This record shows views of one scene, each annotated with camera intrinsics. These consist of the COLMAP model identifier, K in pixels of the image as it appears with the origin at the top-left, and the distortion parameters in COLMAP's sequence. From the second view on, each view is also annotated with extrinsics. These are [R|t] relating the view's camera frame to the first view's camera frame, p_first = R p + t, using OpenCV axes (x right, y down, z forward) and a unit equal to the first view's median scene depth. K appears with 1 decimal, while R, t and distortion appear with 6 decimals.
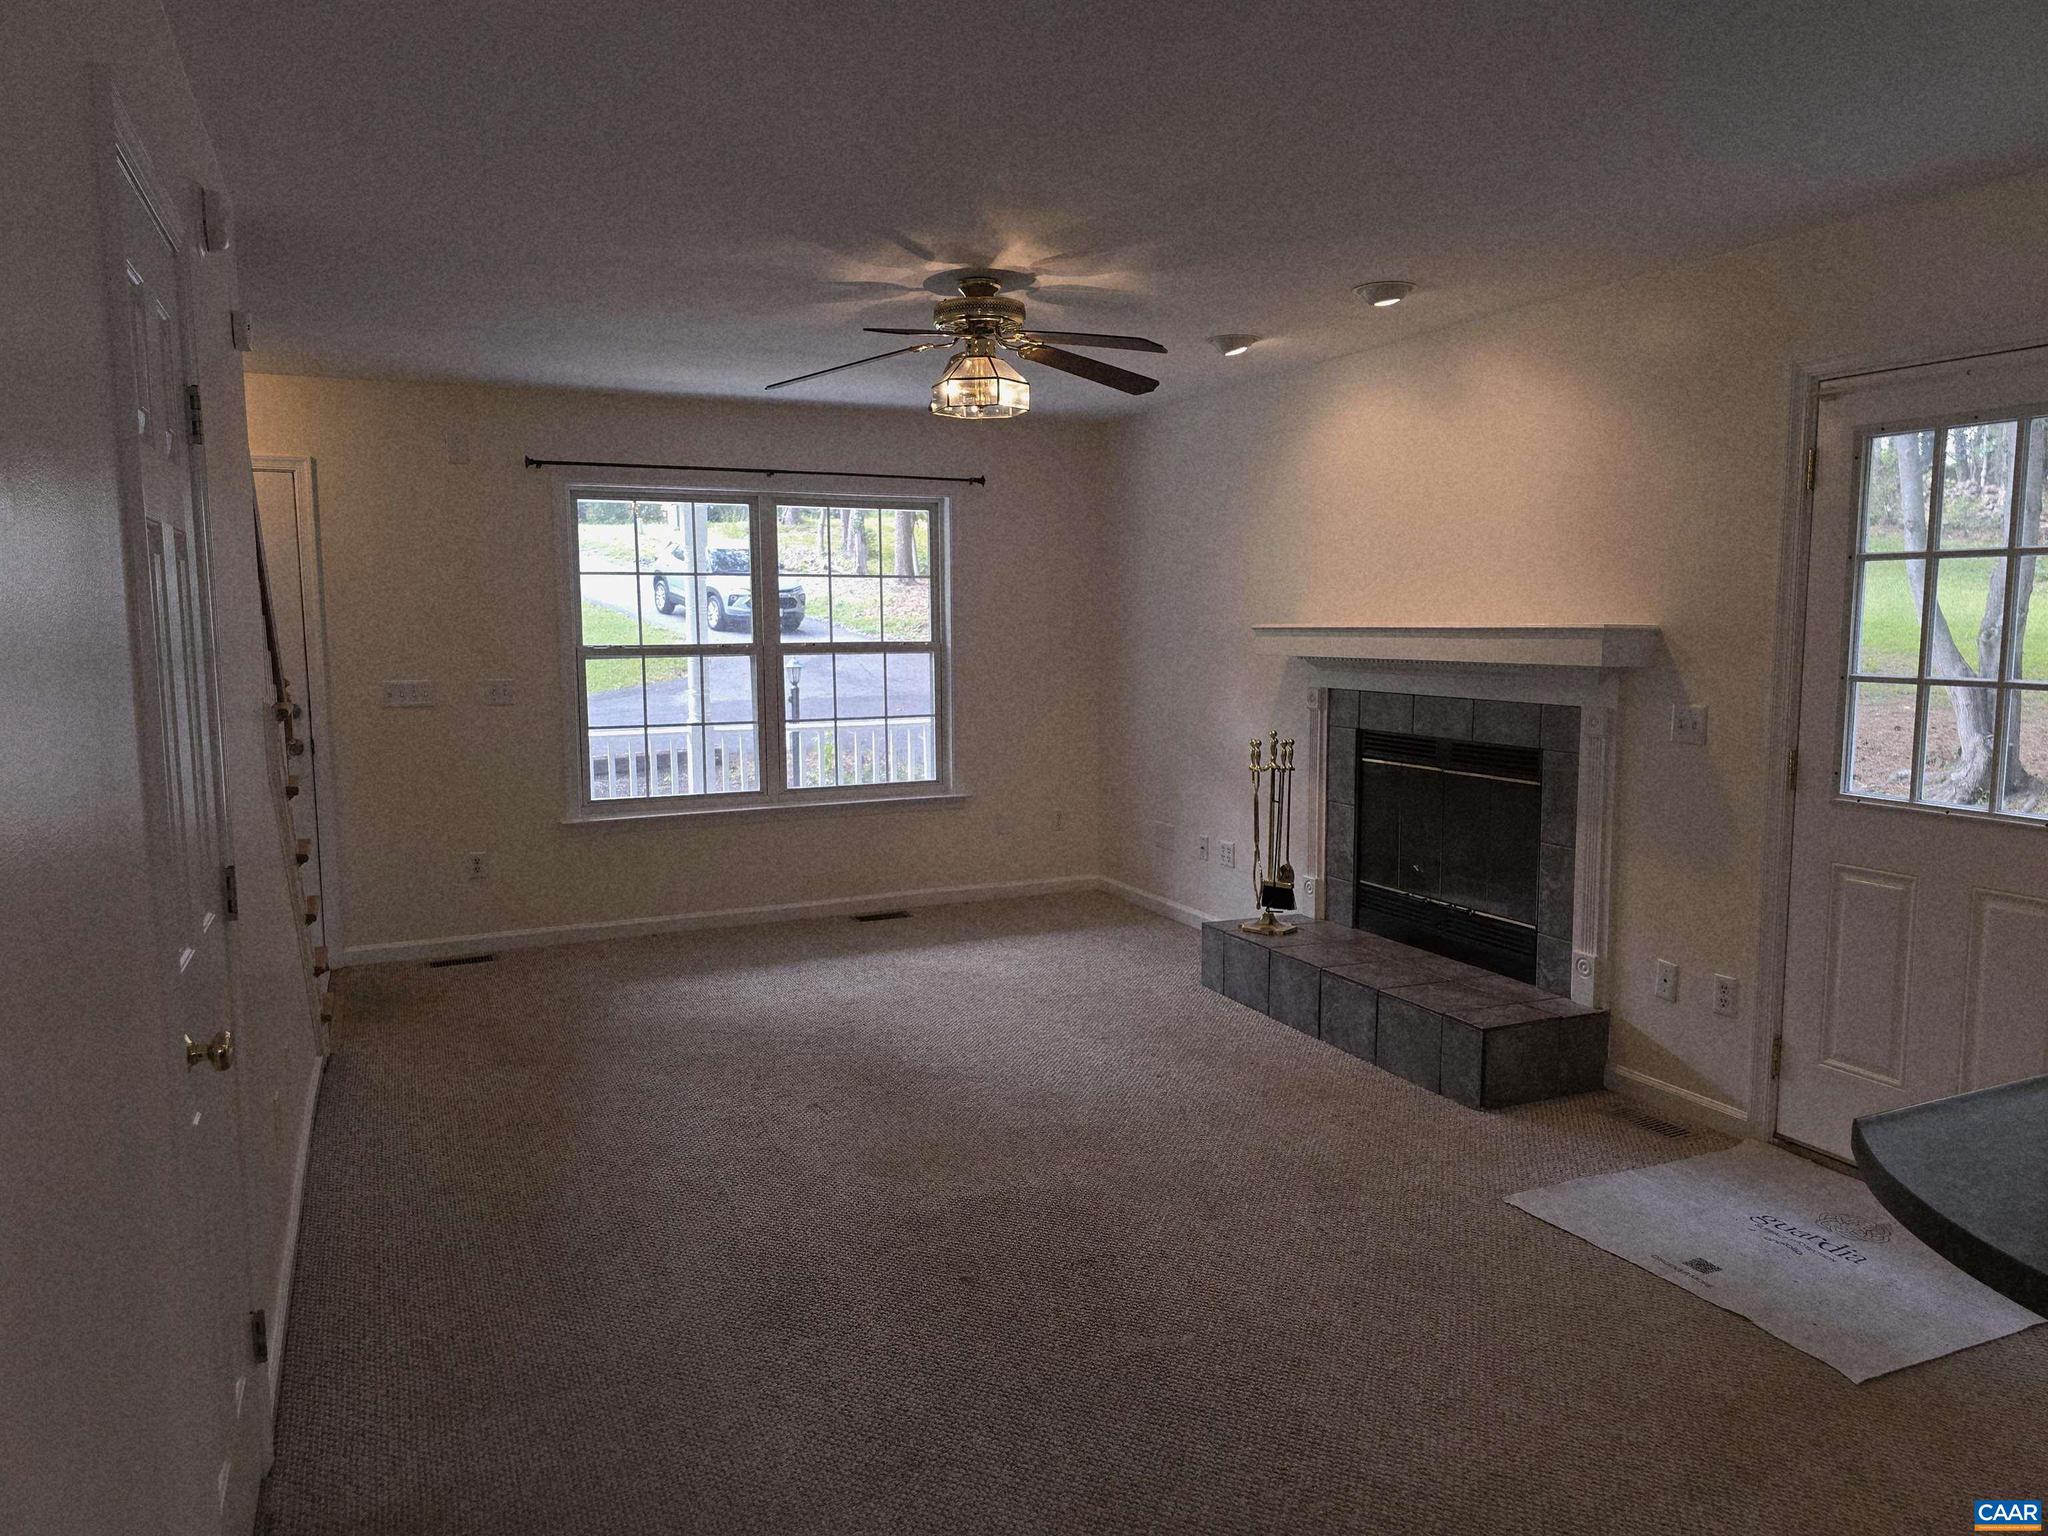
lens RADIAL K [[1402.0, 0, 1018.8], [0, 1402.0, 774.5], [0, 0, 1]] dist [0.042704, -0.030110]
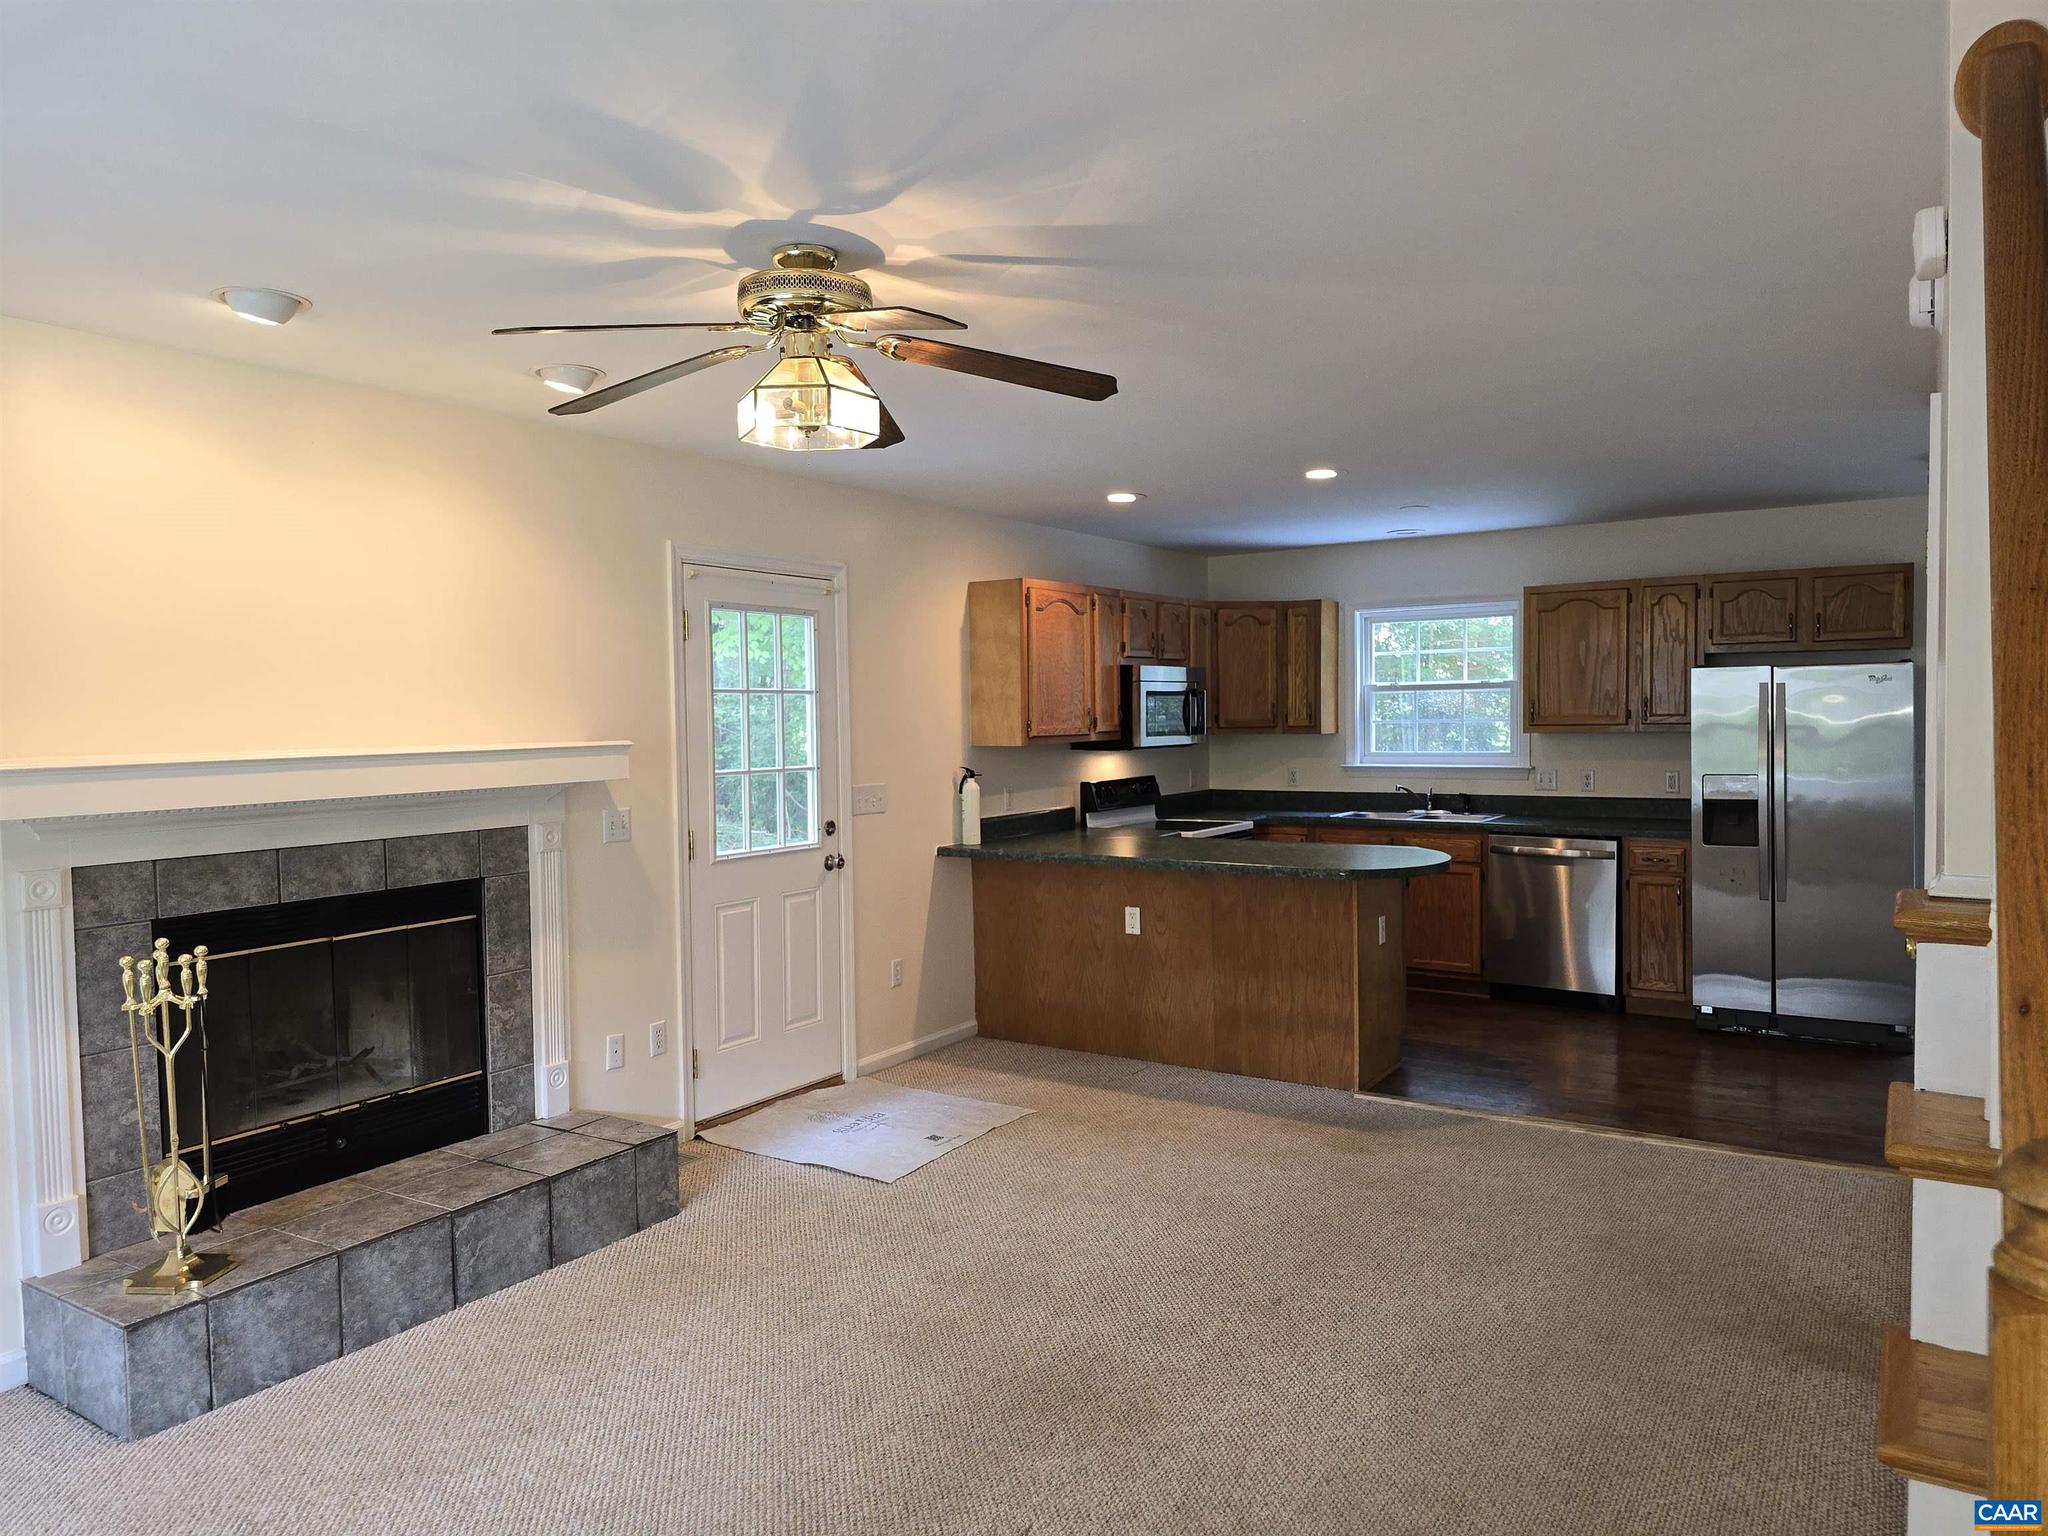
lens RADIAL K [[1402.0, 0, 979.5], [0, 1402.0, 767.2], [0, 0, 1]] dist [0.042704, -0.030110]
pose [[-0.532147, -0.021858, 0.846370, -0.558400], [0.113728, 0.988761, 0.097040, -0.134450], [-0.838979, 0.147895, -0.523681, 1.118139]]
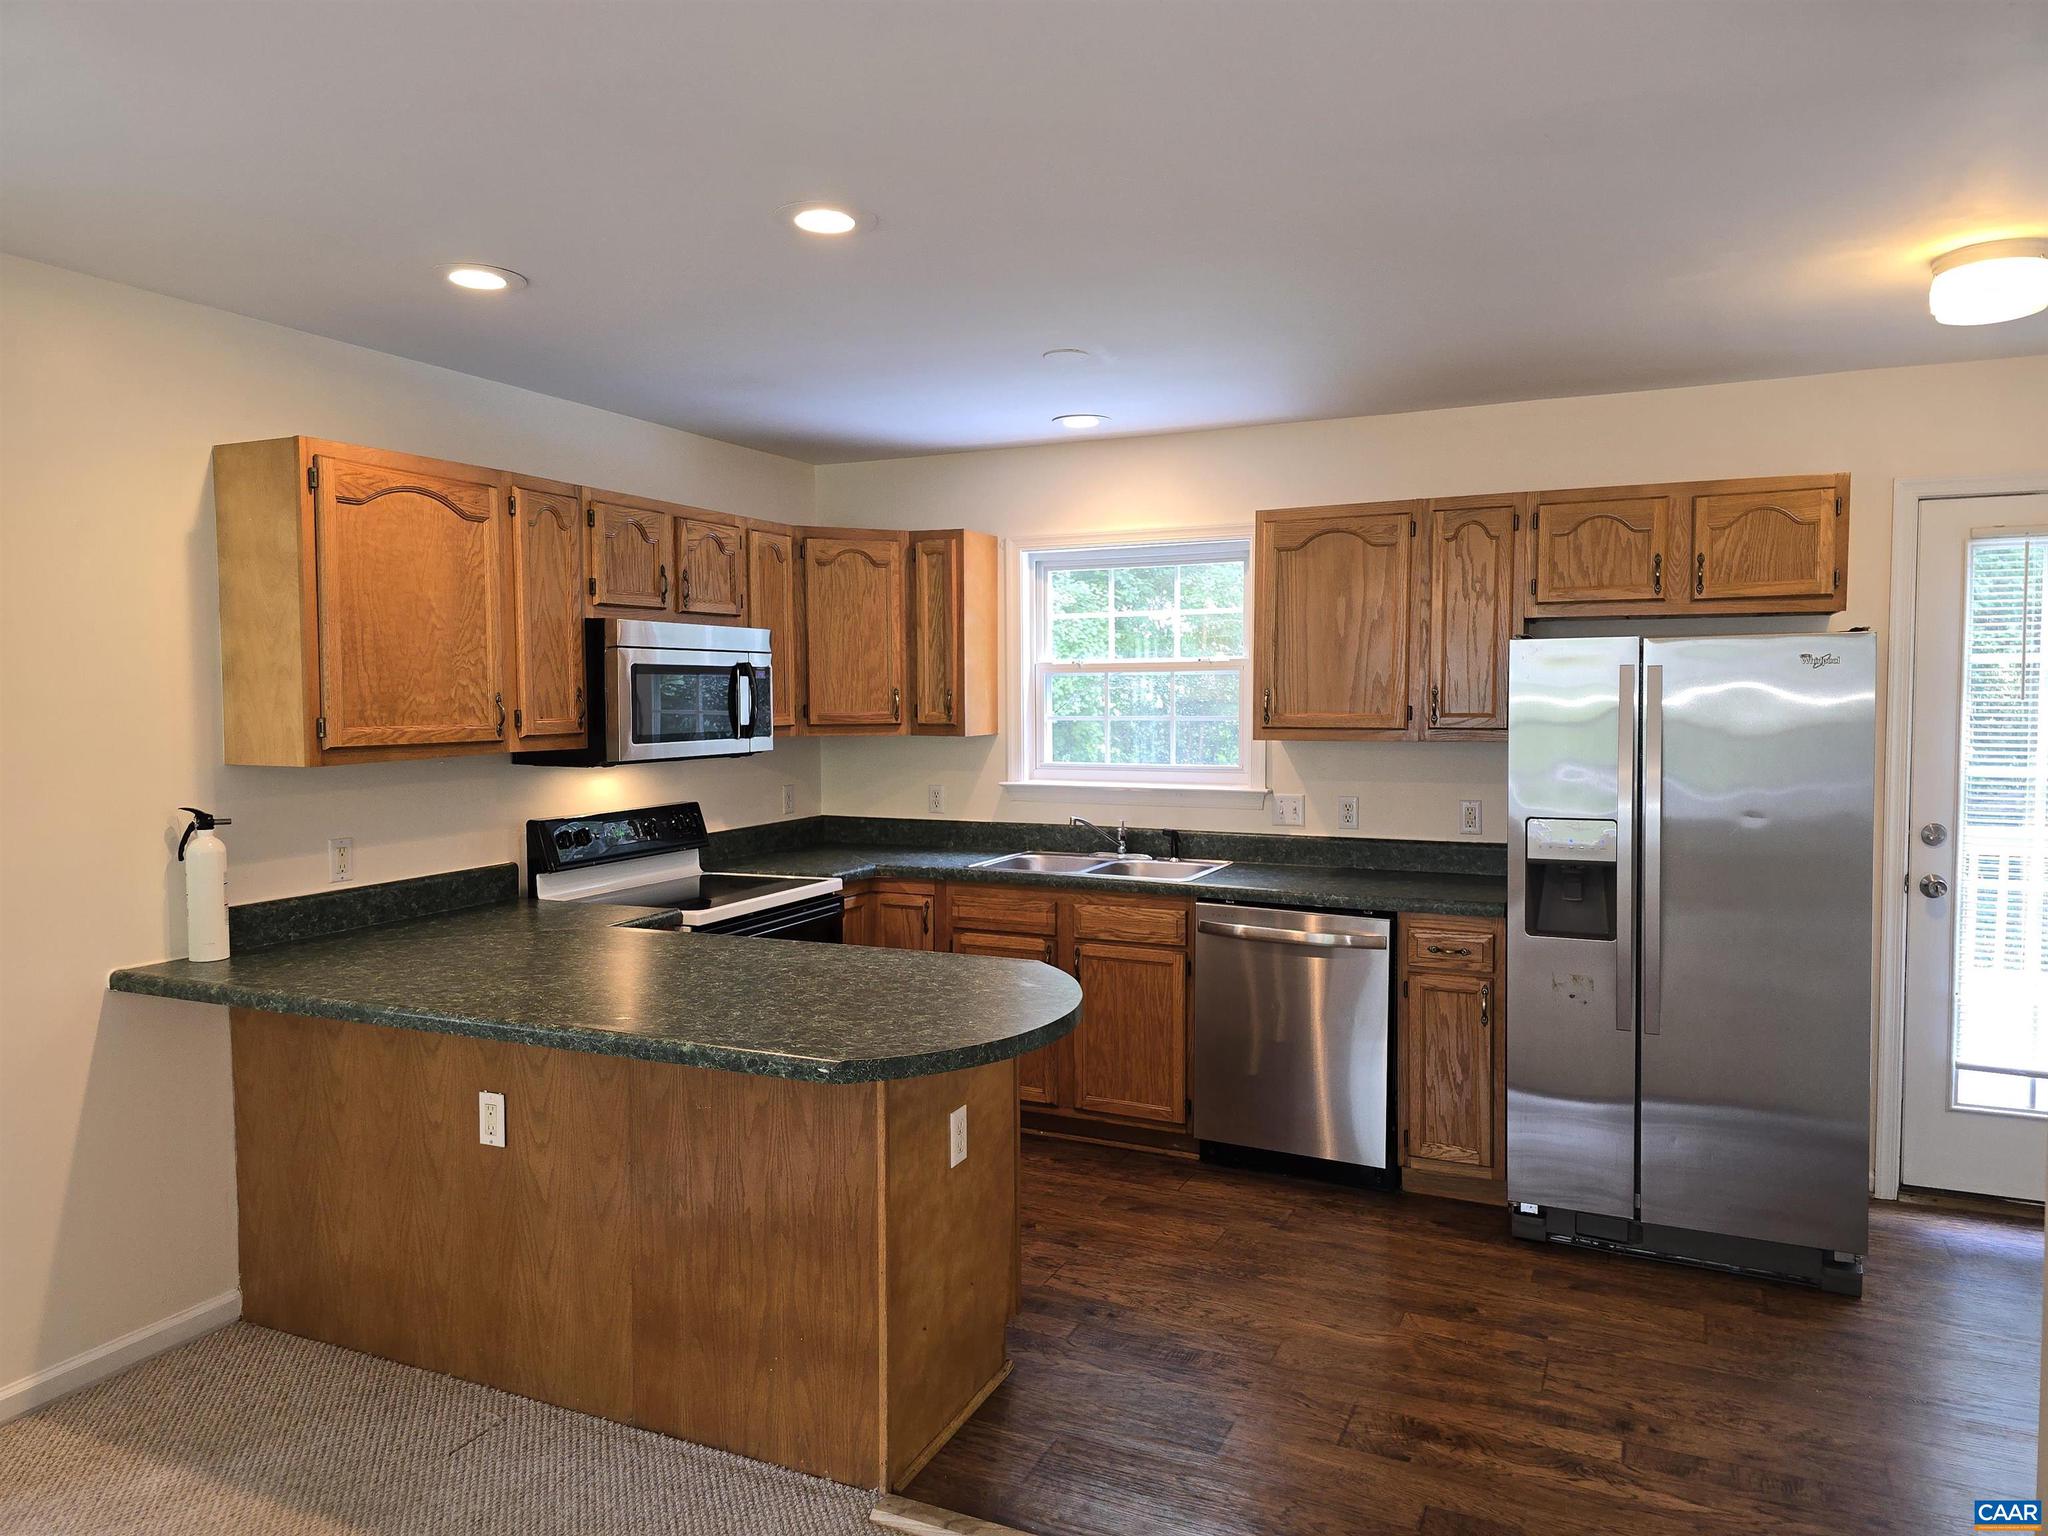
lens RADIAL K [[1402.0, 0, 1006.7], [0, 1402.0, 767.5], [0, 0, 1]] dist [0.042704, -0.030110]
pose [[-0.658240, -0.036108, 0.751941, -0.229092], [0.092308, 0.987440, 0.128222, -0.082546], [-0.747127, 0.153811, -0.646640, 0.626213]]
